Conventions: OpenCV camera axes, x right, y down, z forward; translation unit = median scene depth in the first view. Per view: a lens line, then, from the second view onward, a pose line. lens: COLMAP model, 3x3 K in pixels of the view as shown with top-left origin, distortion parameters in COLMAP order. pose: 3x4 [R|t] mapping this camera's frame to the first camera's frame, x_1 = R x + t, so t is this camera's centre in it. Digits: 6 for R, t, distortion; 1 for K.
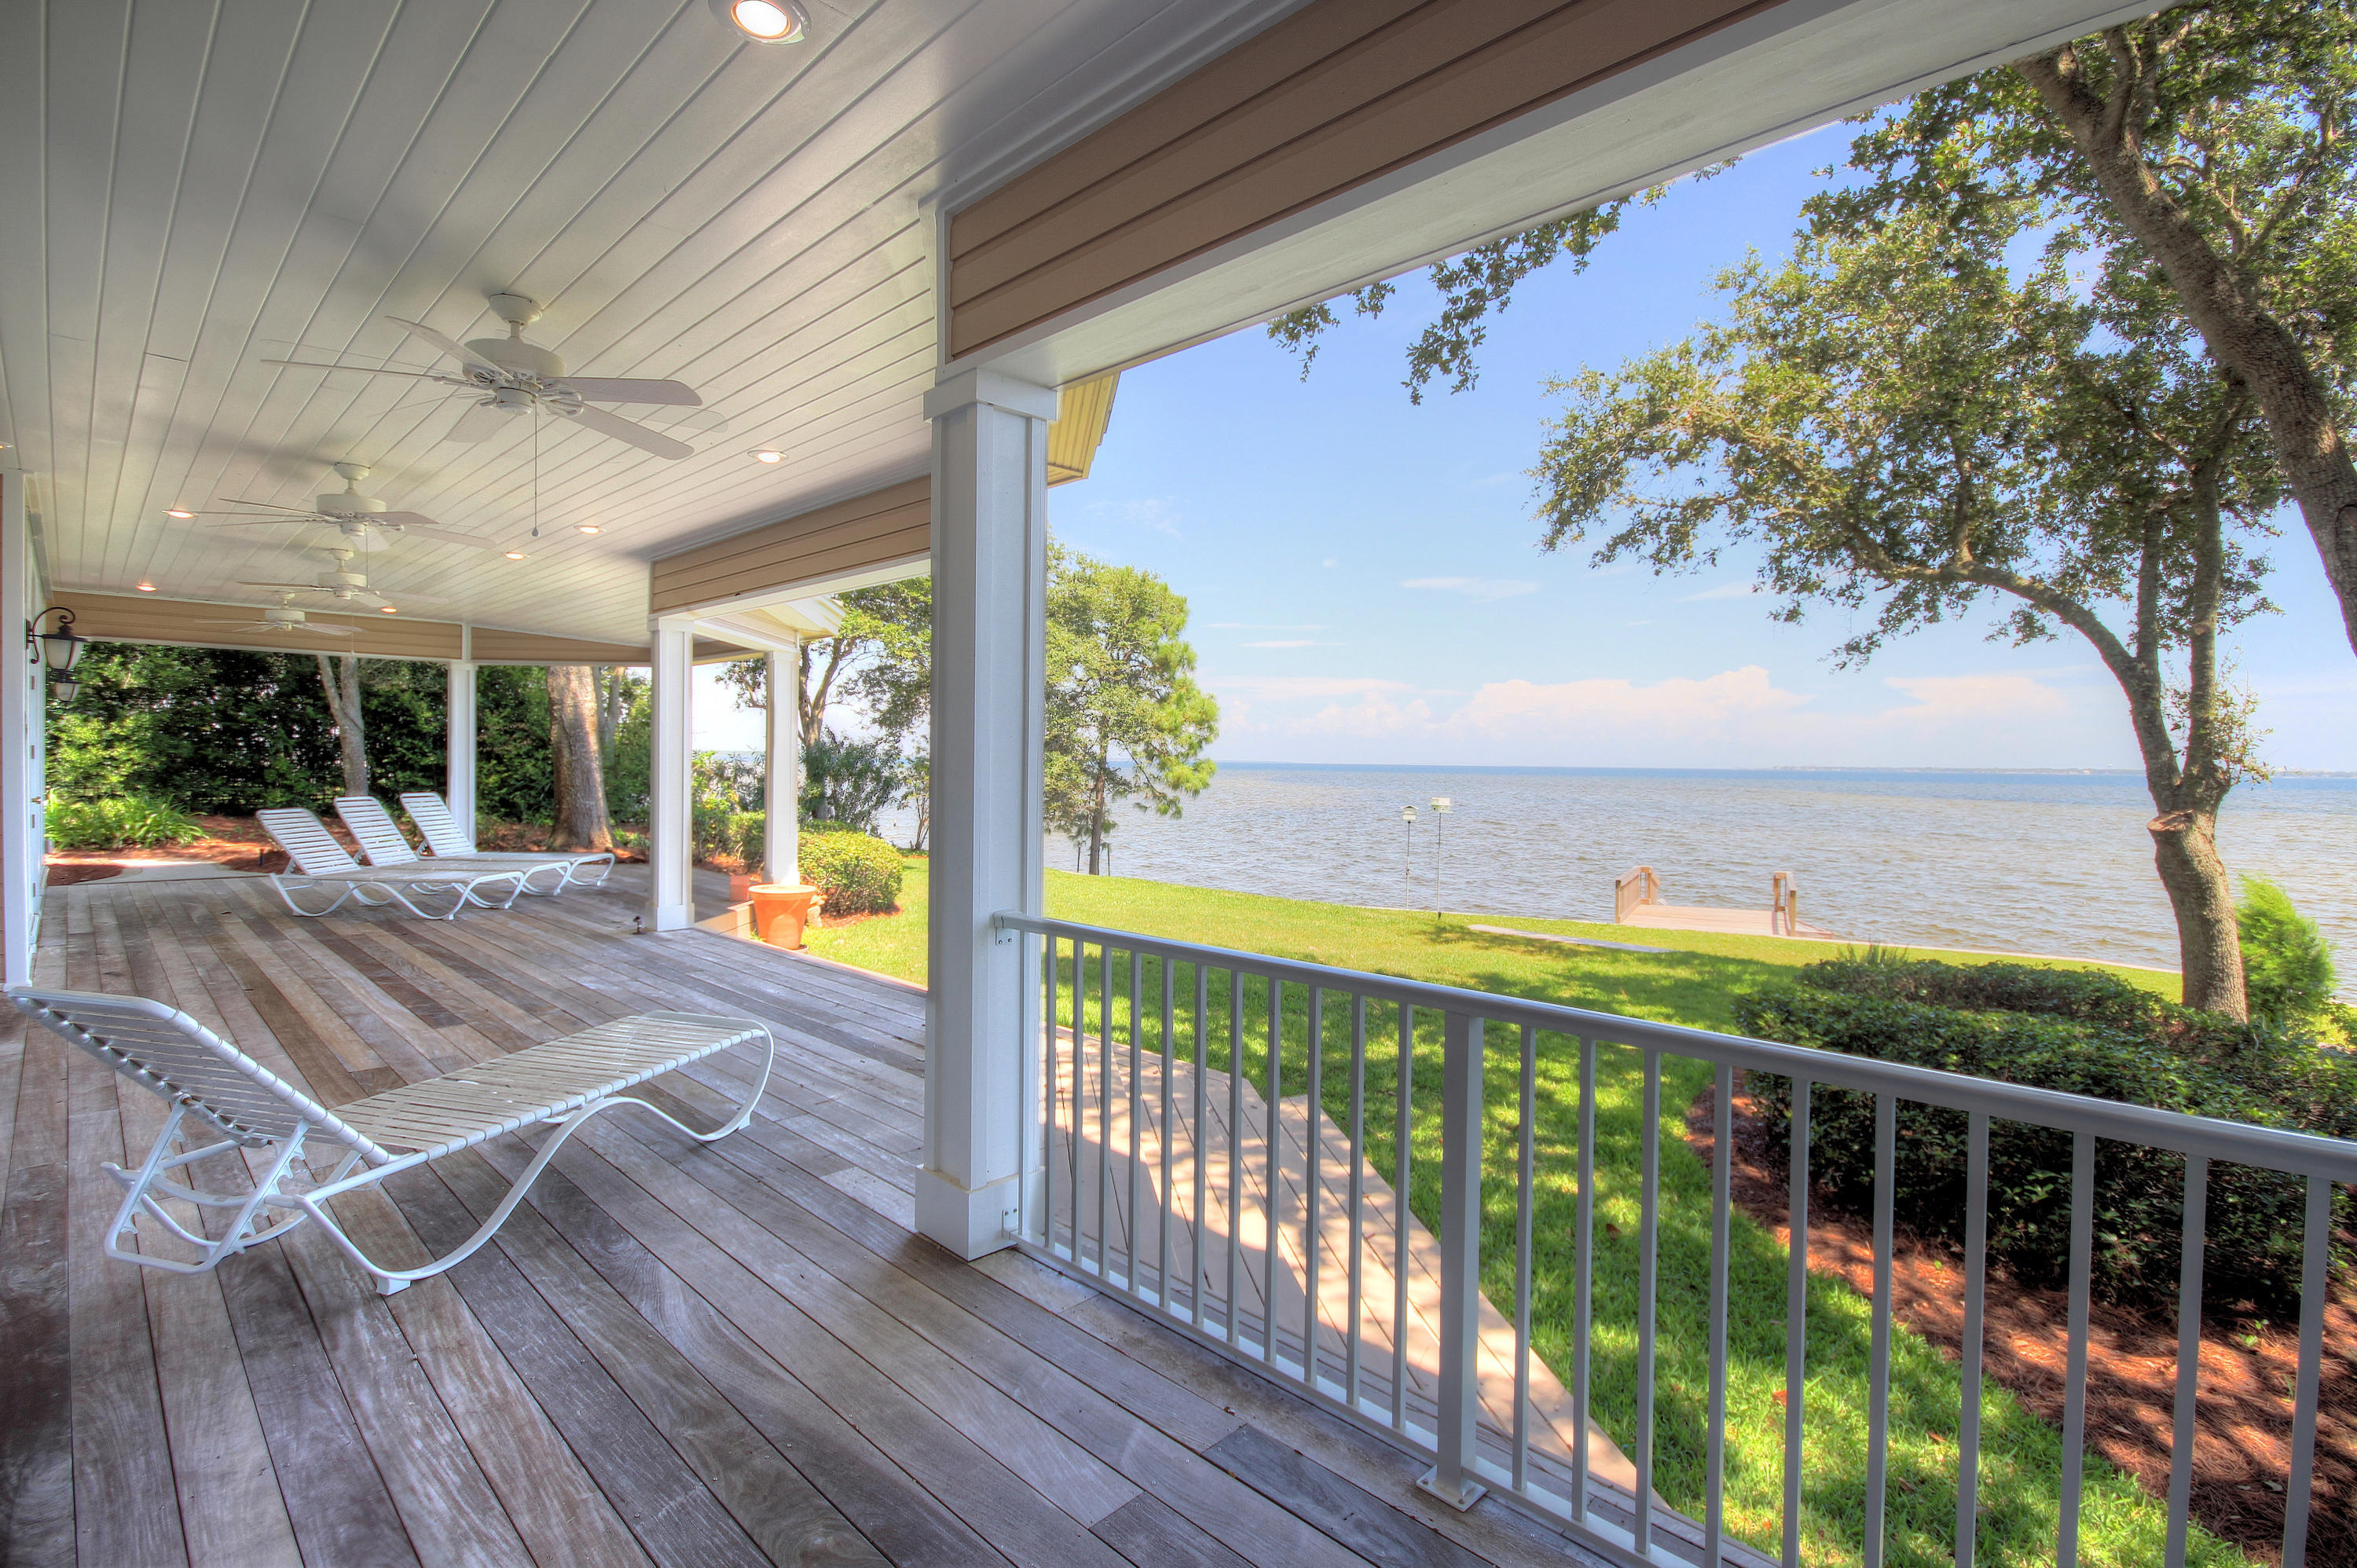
lens RADIAL K [[1101.7, 0, 1178.5], [0, 1101.7, 784.0], [0, 0, 1]] dist [-0.002171, -0.000781]
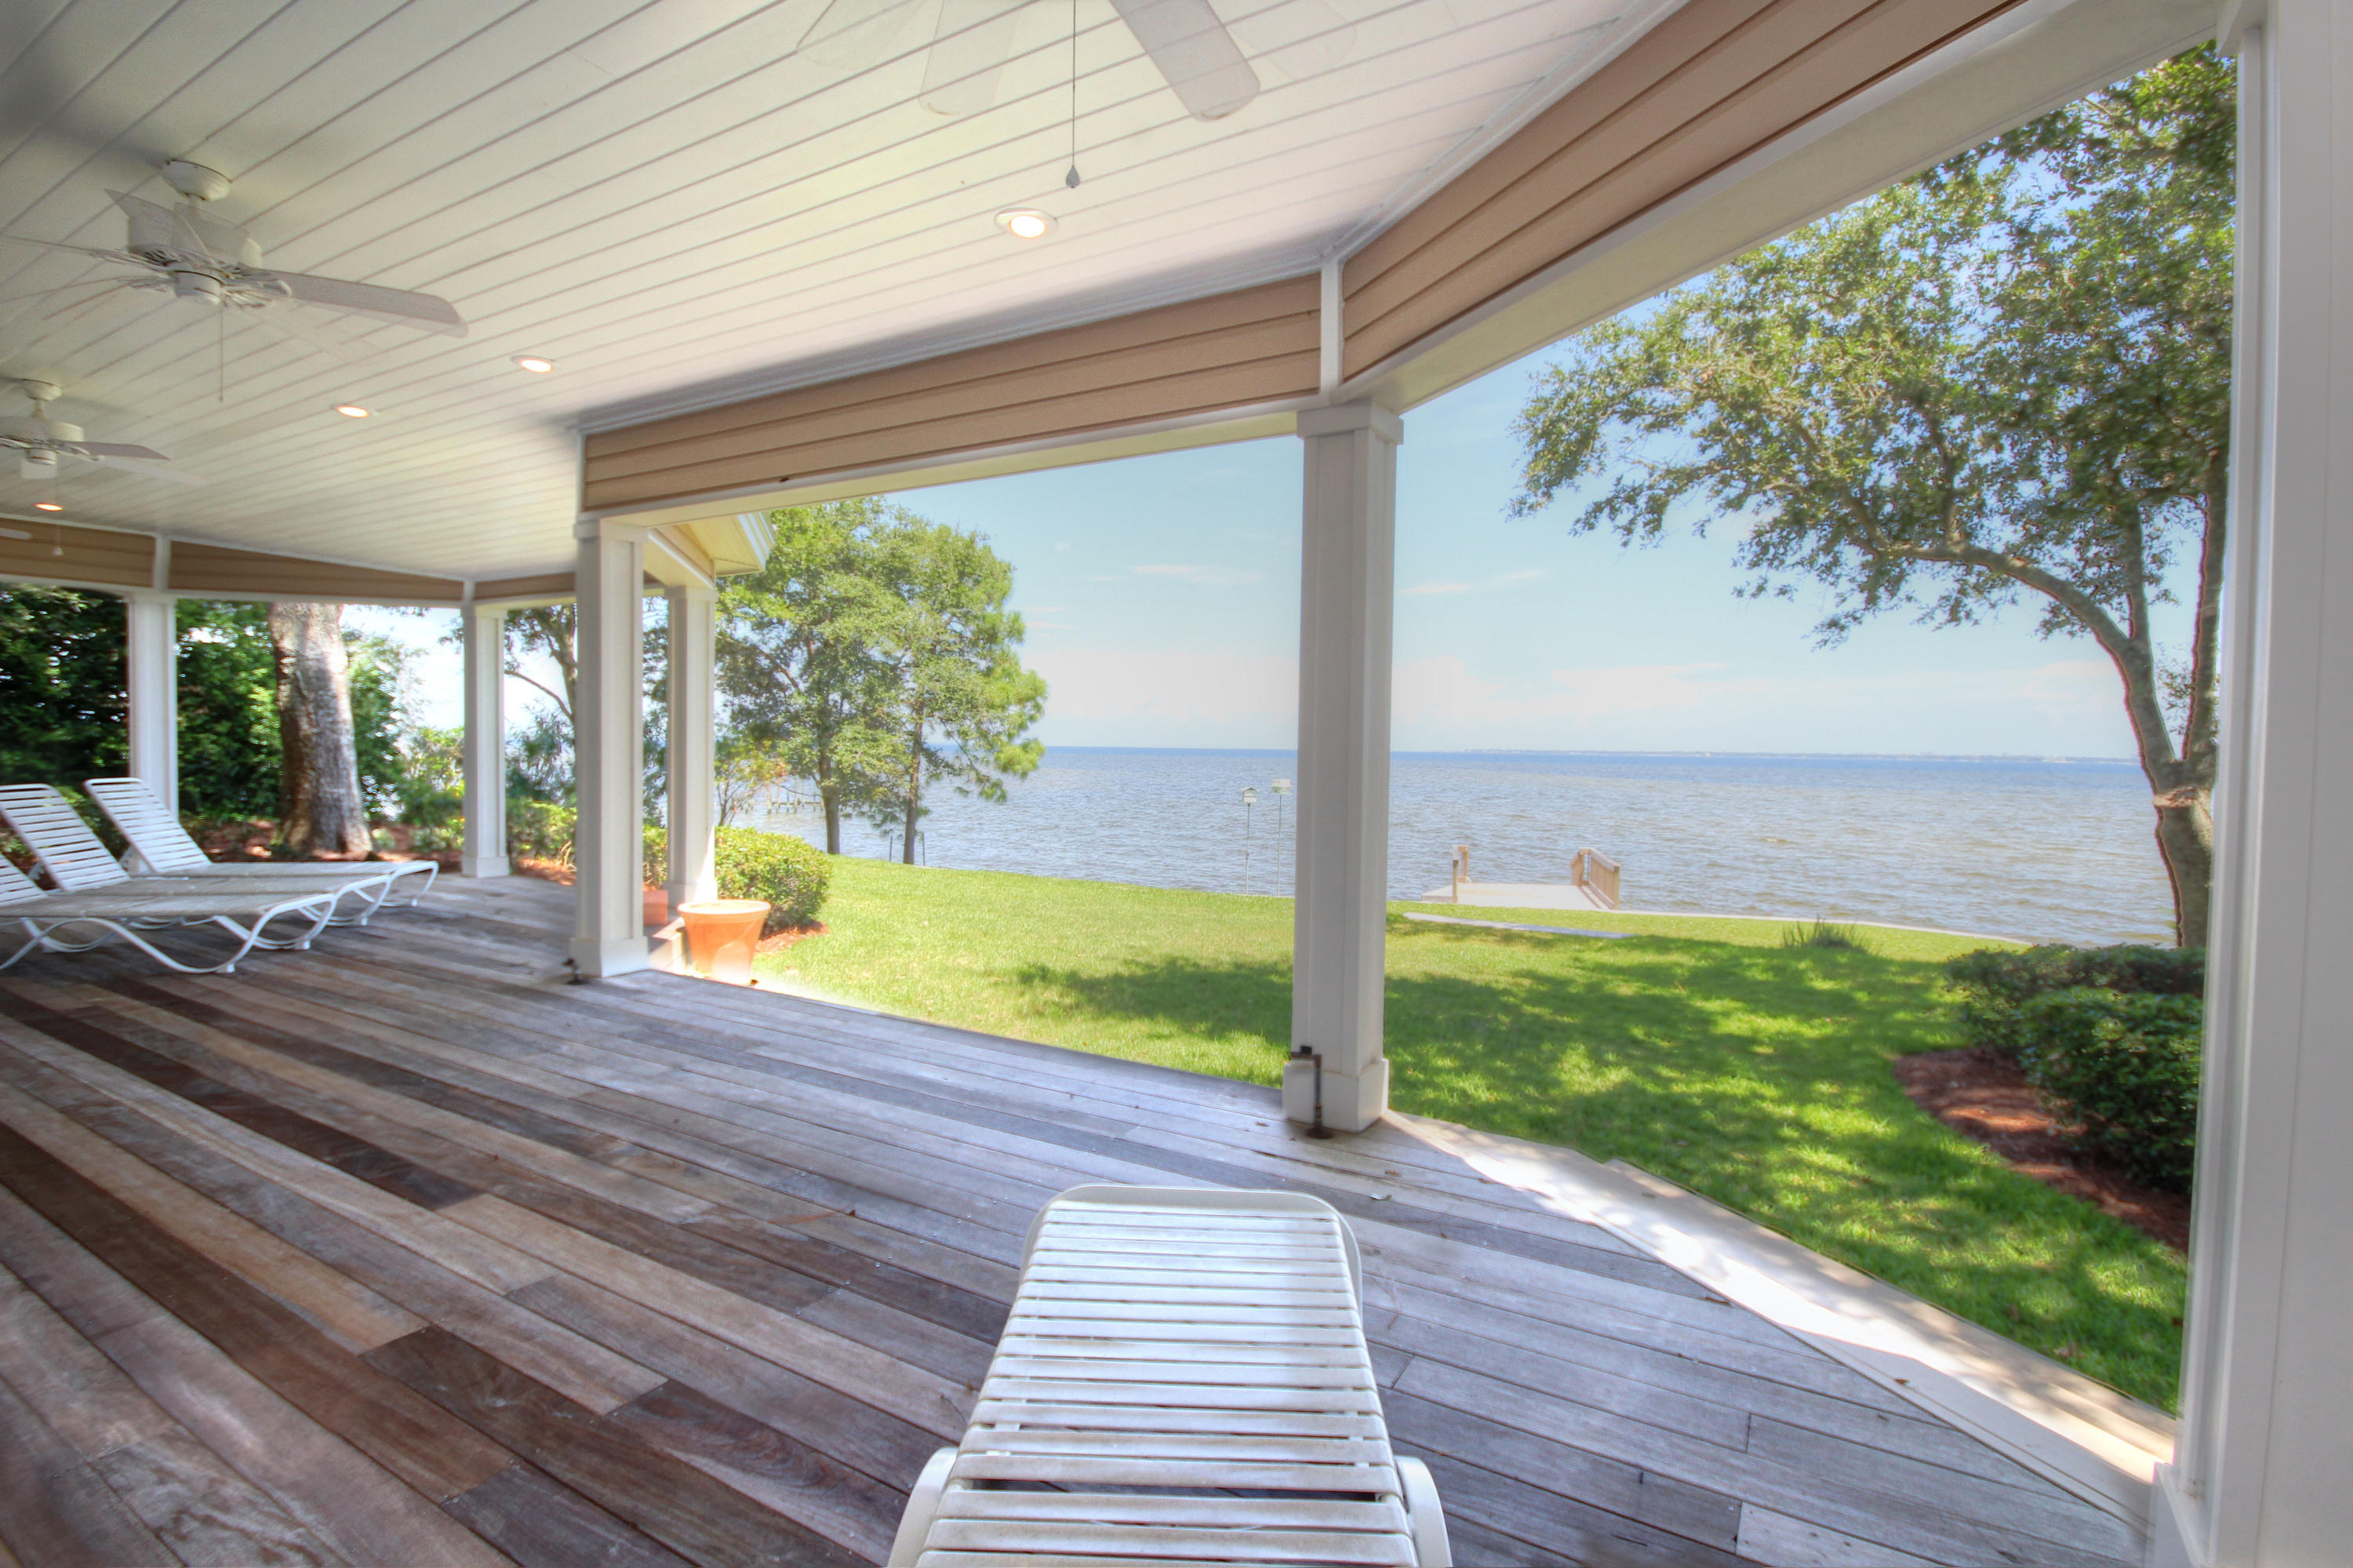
lens RADIAL K [[1100.0, 0, 1176.5], [0, 1100.0, 784.0], [0, 0, 1]] dist [-0.002171, -0.000781]
pose [[0.970279, -0.006291, 0.241907, -0.187365], [0.002496, 0.999869, 0.015992, 0.002181], [-0.241975, -0.014913, 0.970168, 0.161865]]
